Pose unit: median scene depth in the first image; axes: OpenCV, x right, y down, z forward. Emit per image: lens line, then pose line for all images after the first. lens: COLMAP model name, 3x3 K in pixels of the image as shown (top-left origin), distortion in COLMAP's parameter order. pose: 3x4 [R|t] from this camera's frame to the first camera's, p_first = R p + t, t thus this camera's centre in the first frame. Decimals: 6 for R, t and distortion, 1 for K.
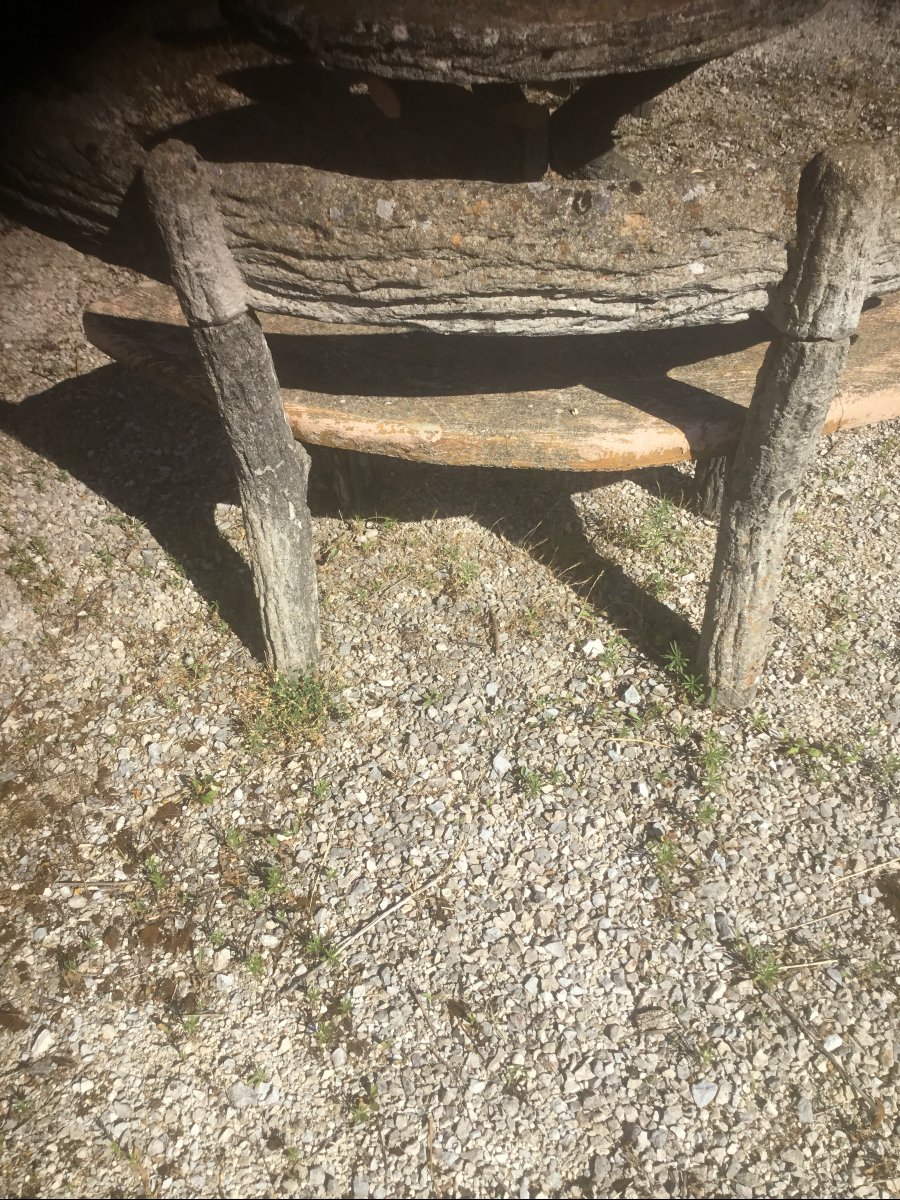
lens RADIAL K [[1080.8, 0, 433.4], [0, 1080.8, 602.6], [0, 0, 1]] dist [0.106445, -0.204821]
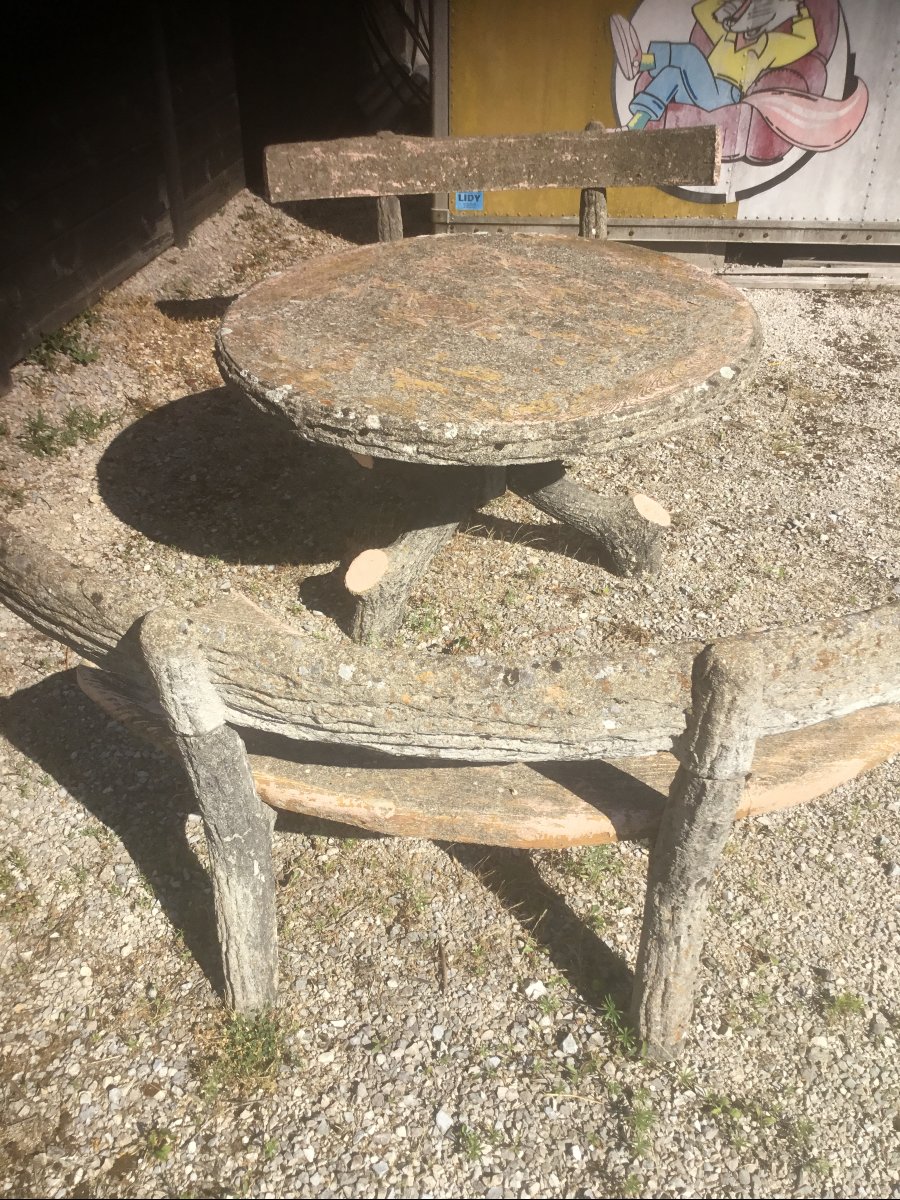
lens RADIAL K [[1080.8, 0, 433.3], [0, 1080.8, 607.9], [0, 0, 1]] dist [0.106445, -0.204821]
pose [[0.999446, 0.026286, 0.020412, 0.016857], [-0.023091, 0.989380, -0.143505, -0.179811], [-0.023967, 0.142954, 0.989439, -0.117270]]
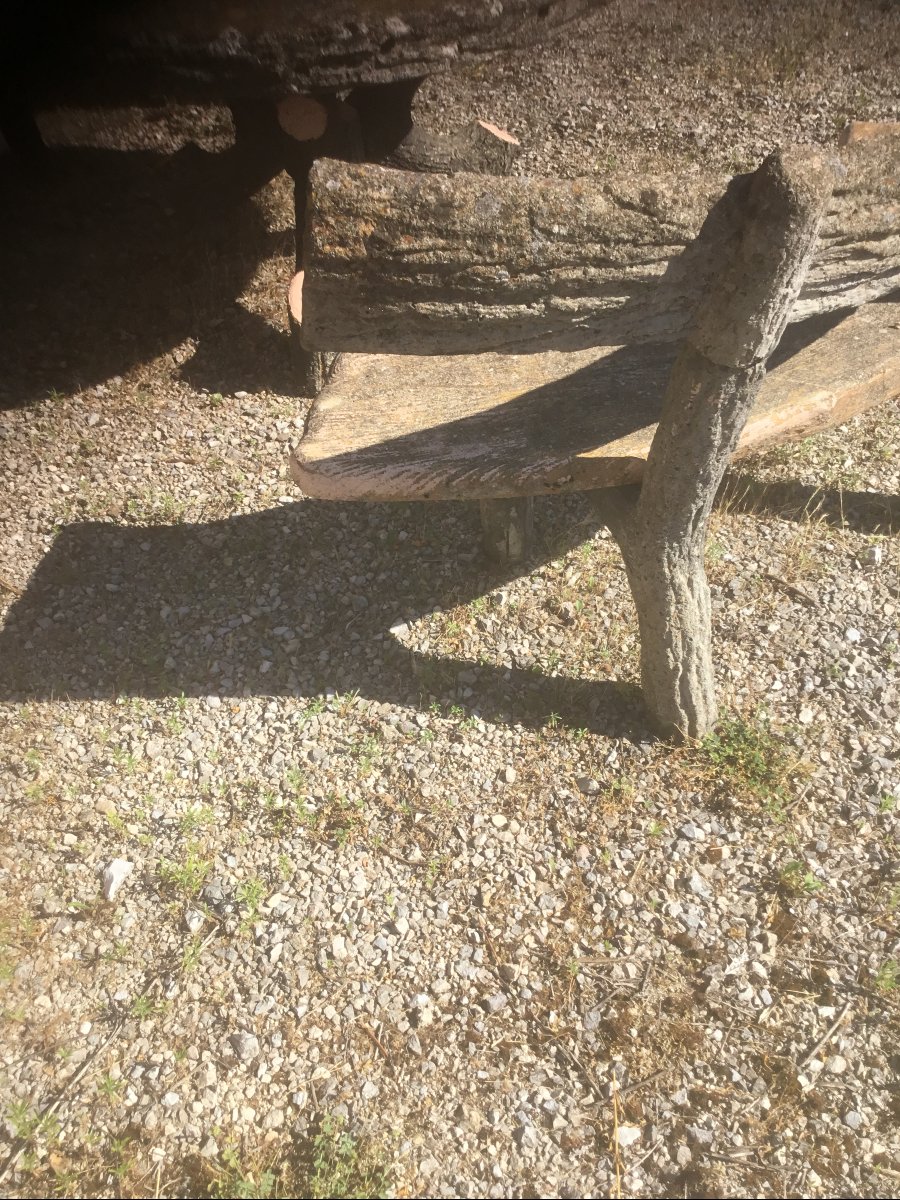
lens RADIAL K [[1080.8, 0, 454.2], [0, 1080.8, 605.2], [0, 0, 1]] dist [0.106445, -0.204821]
pose [[0.750001, -0.467500, 0.467913, -0.668168], [0.462761, 0.876326, 0.133809, -0.242846], [-0.472600, 0.116175, 0.873586, 0.319384]]
